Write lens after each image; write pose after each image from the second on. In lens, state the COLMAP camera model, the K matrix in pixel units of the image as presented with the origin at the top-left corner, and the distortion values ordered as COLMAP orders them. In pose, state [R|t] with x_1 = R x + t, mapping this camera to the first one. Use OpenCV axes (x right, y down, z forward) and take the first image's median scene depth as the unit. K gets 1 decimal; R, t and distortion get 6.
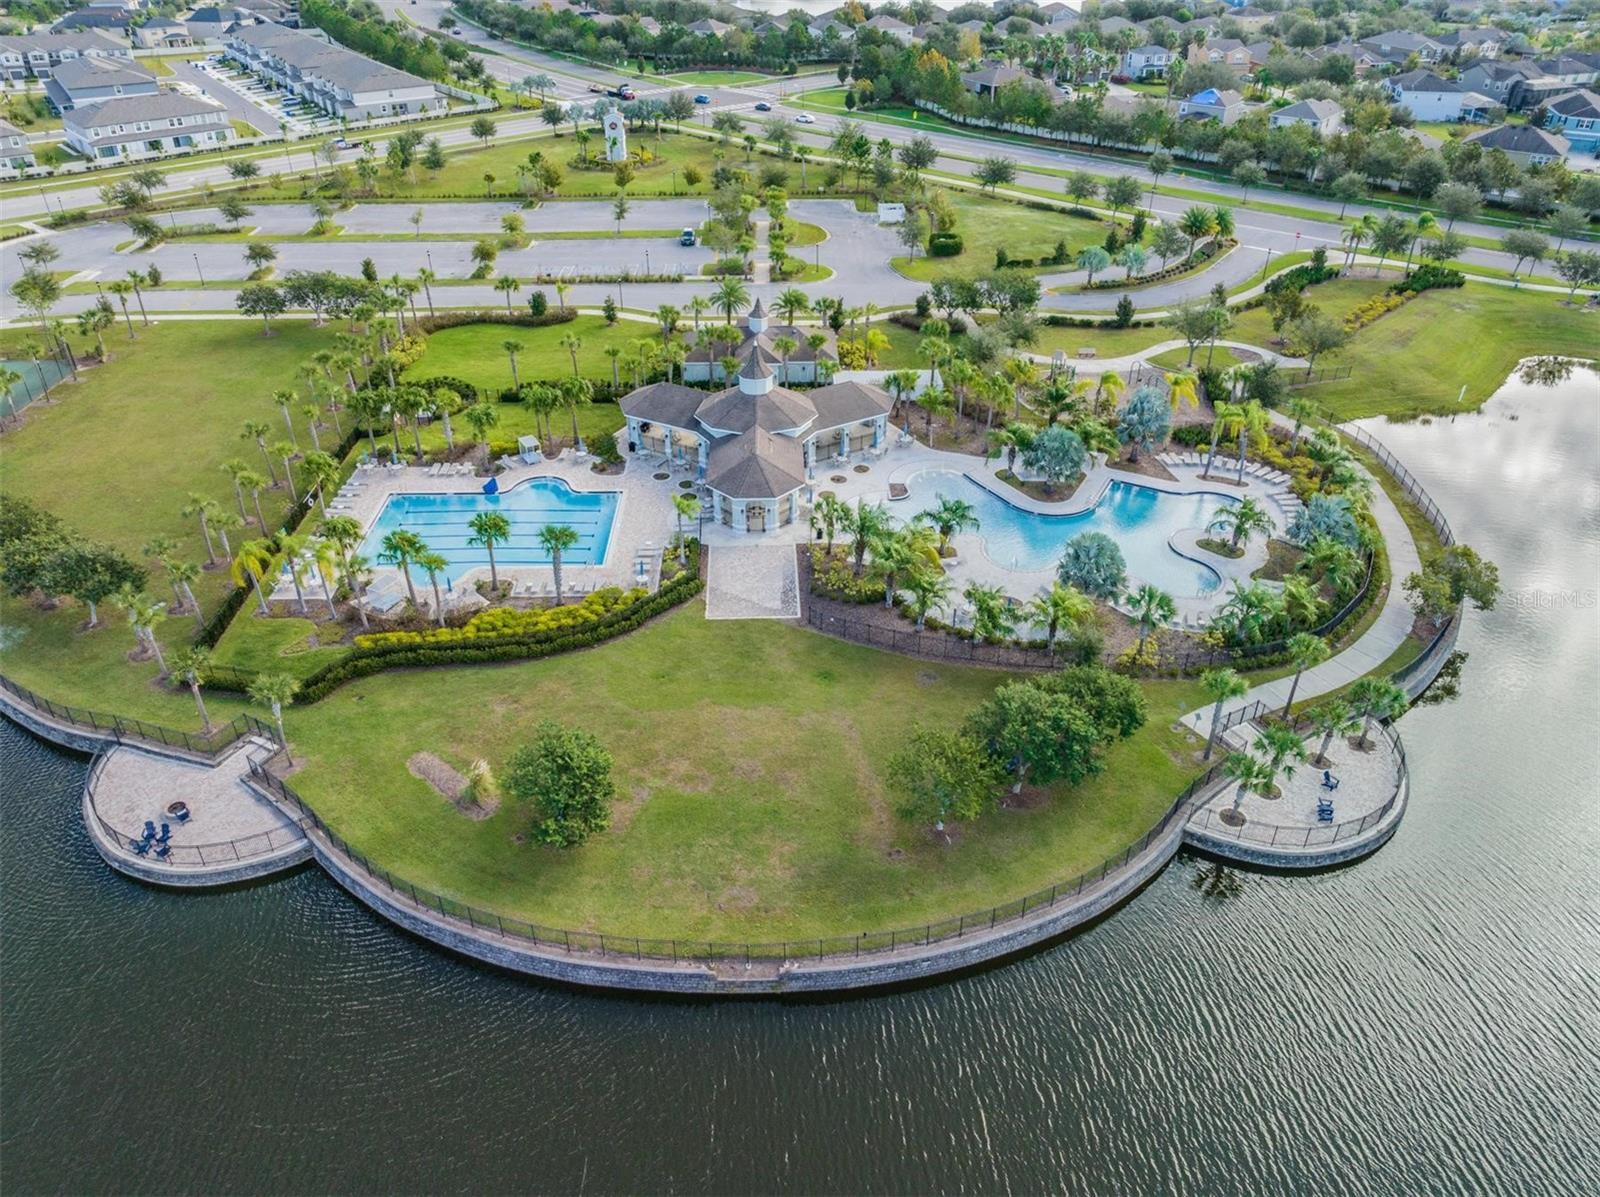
lens RADIAL K [[1142.2, 0, 800.0], [0, 1142.2, 598.5], [0, 0, 1]] dist [-0.035240, 0.002895]
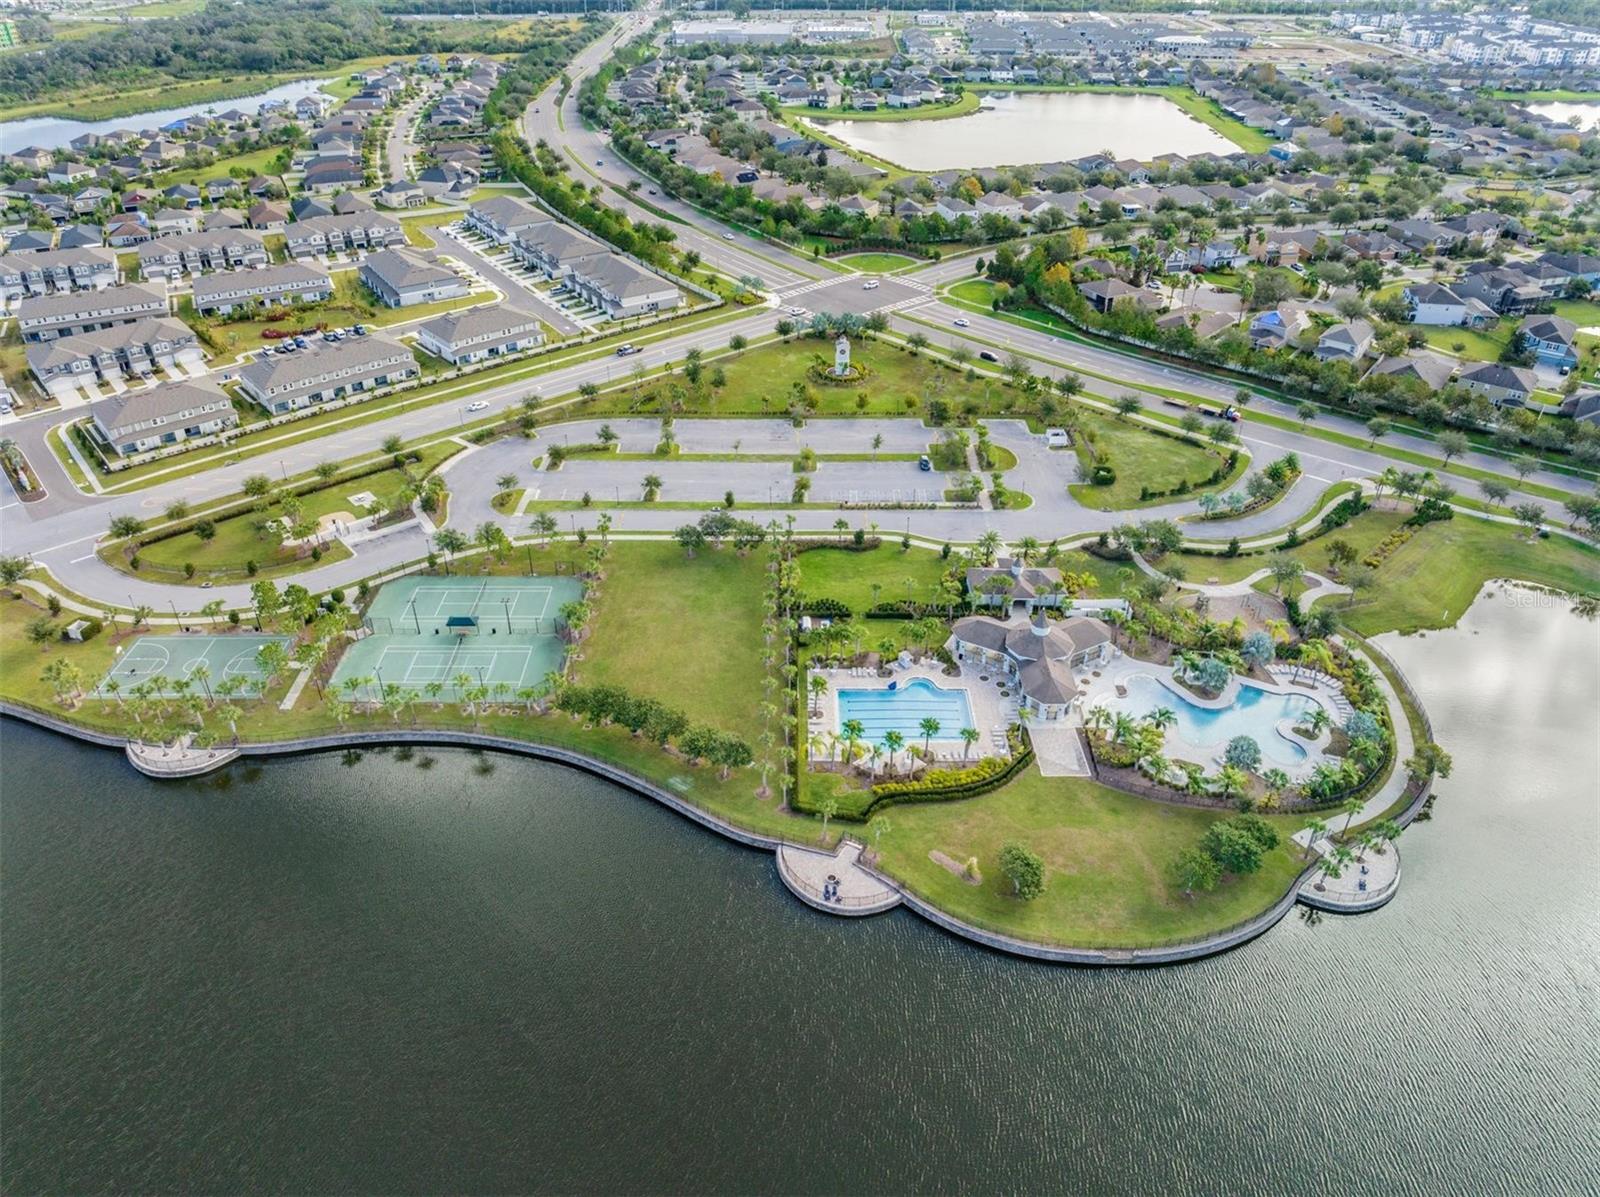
lens RADIAL K [[1142.2, 0, 800.0], [0, 1142.2, 598.5], [0, 0, 1]] dist [-0.035240, 0.002895]
pose [[0.999822, 0.011756, -0.014754, -0.296099], [-0.011789, 0.999928, -0.002113, -0.173249], [0.014729, 0.002287, 0.999889, -0.594660]]
